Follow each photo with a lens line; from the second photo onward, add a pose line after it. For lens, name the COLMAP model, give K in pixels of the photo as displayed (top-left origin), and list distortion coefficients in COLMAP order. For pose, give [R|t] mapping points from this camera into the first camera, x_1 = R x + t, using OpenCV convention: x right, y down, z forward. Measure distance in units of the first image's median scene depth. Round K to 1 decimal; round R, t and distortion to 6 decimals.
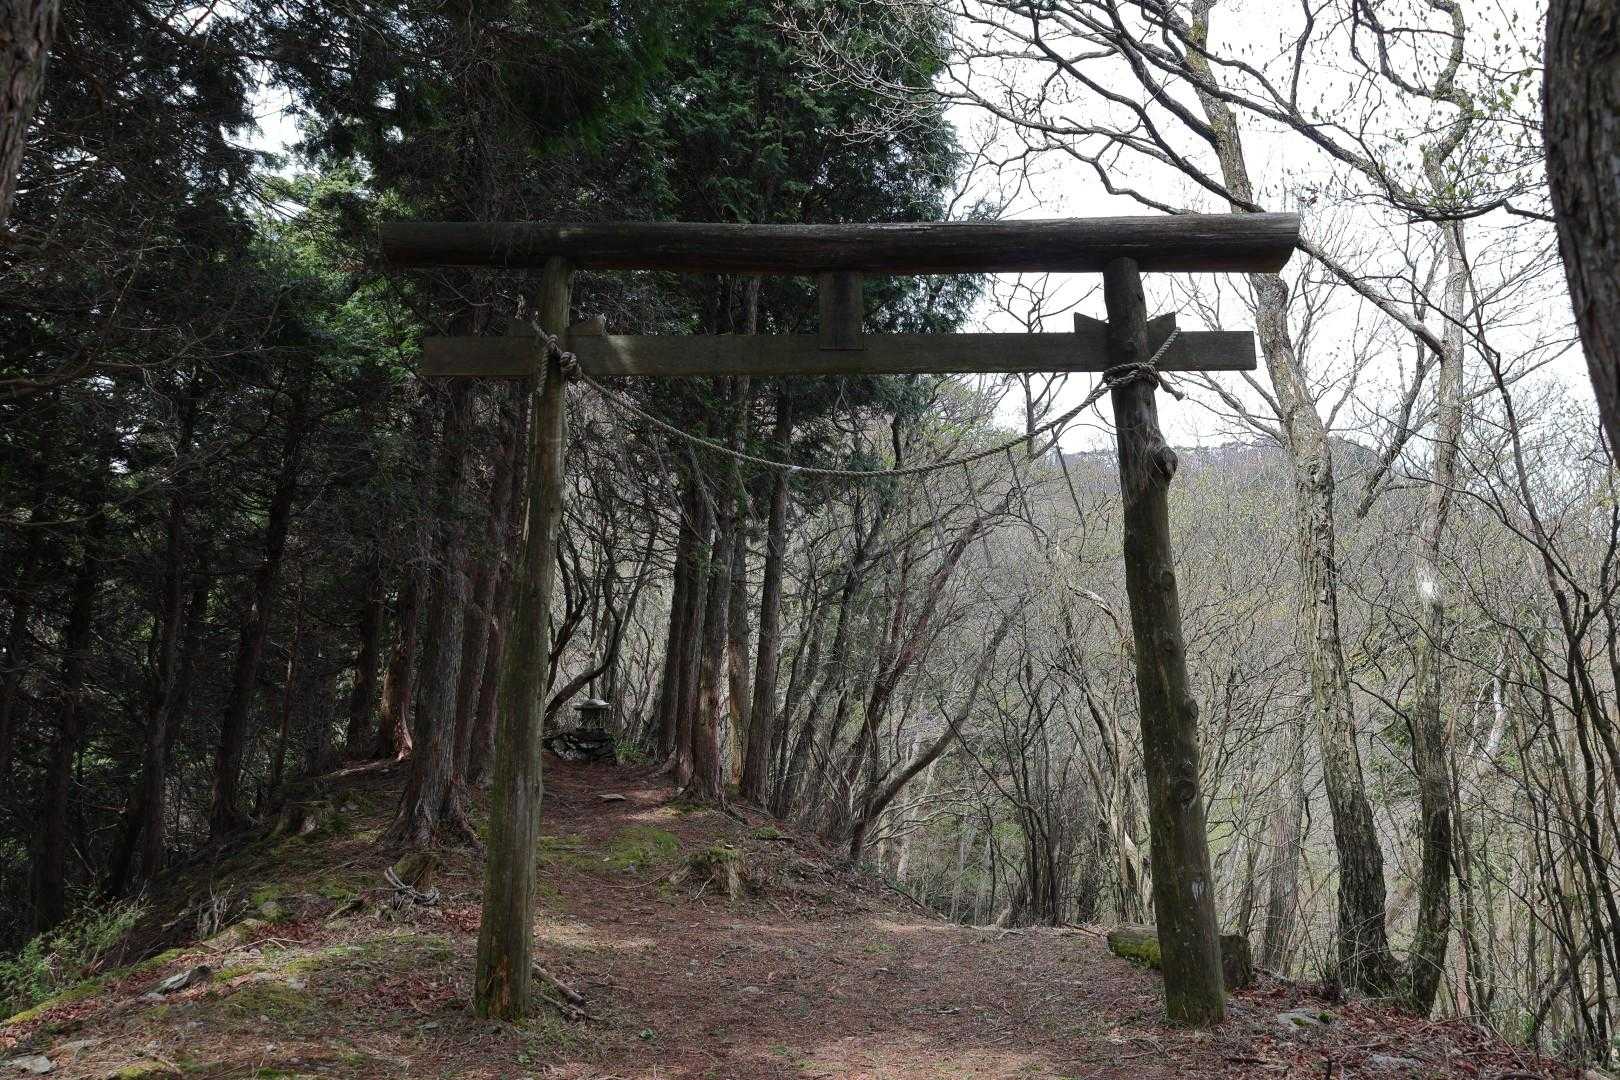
lens RADIAL K [[1162.6, 0, 810.0], [0, 1162.6, 540.0], [0, 0, 1]] dist [-0.001715, 0.003137]
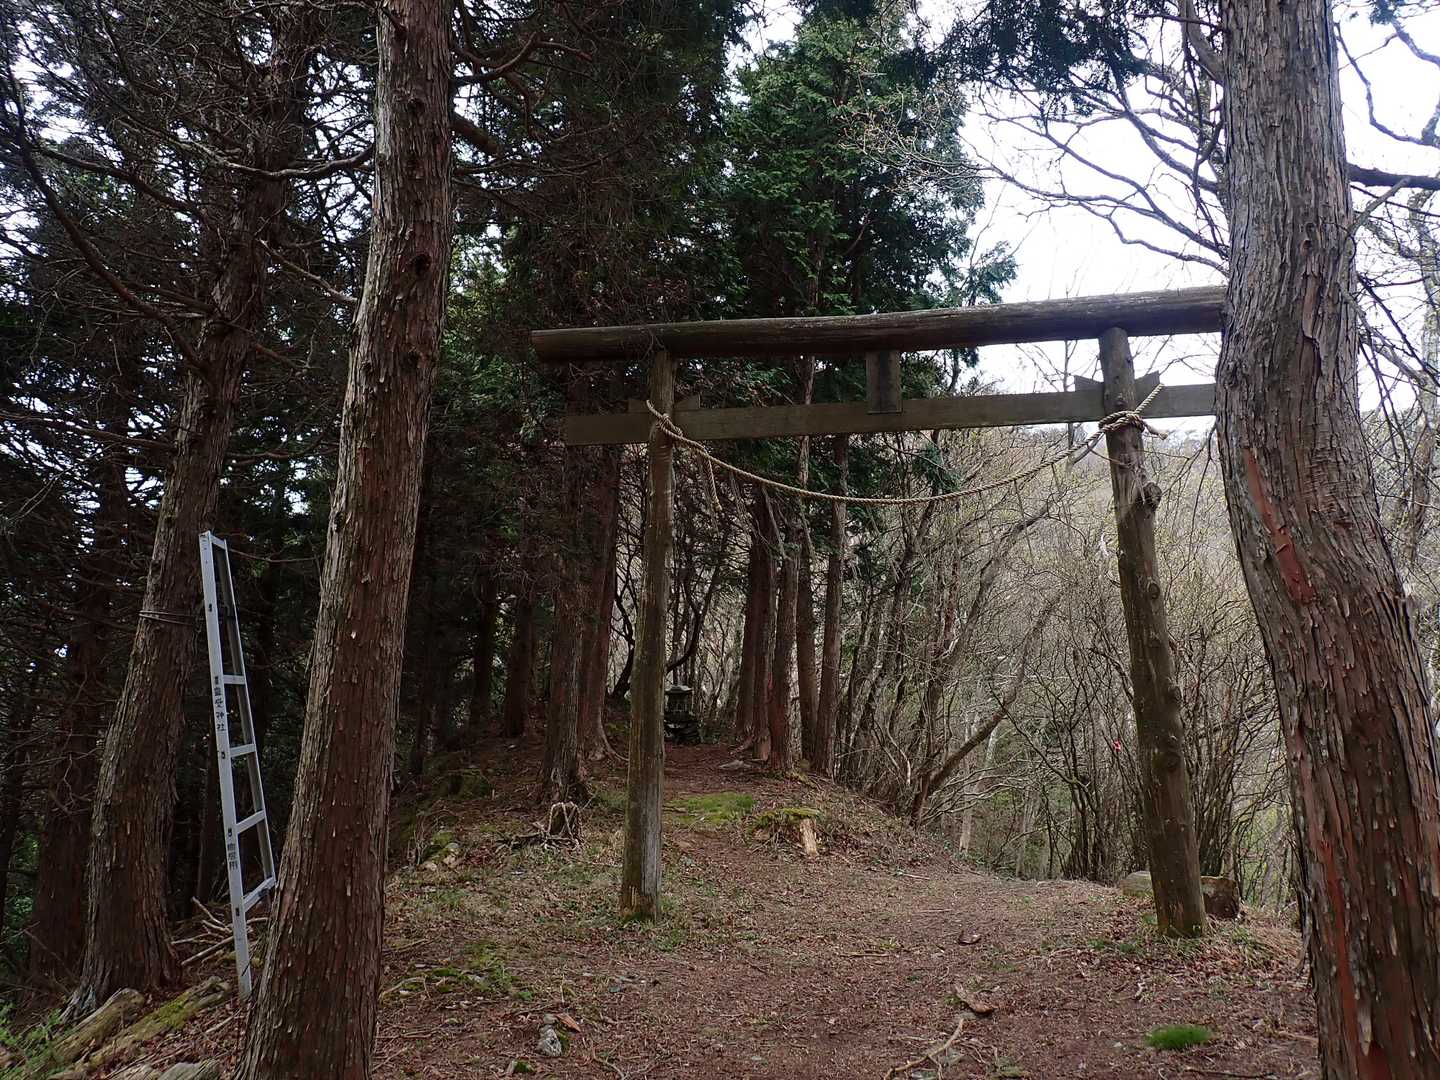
lens RADIAL K [[1088.2, 0, 749.5], [0, 1088.2, 538.2], [0, 0, 1]] dist [0.195145, 0.000978]
pose [[0.993781, -0.024771, -0.108566, 0.004243], [0.025175, 0.999680, 0.002350, -0.014535], [0.108473, -0.005068, 0.994087, -0.104495]]
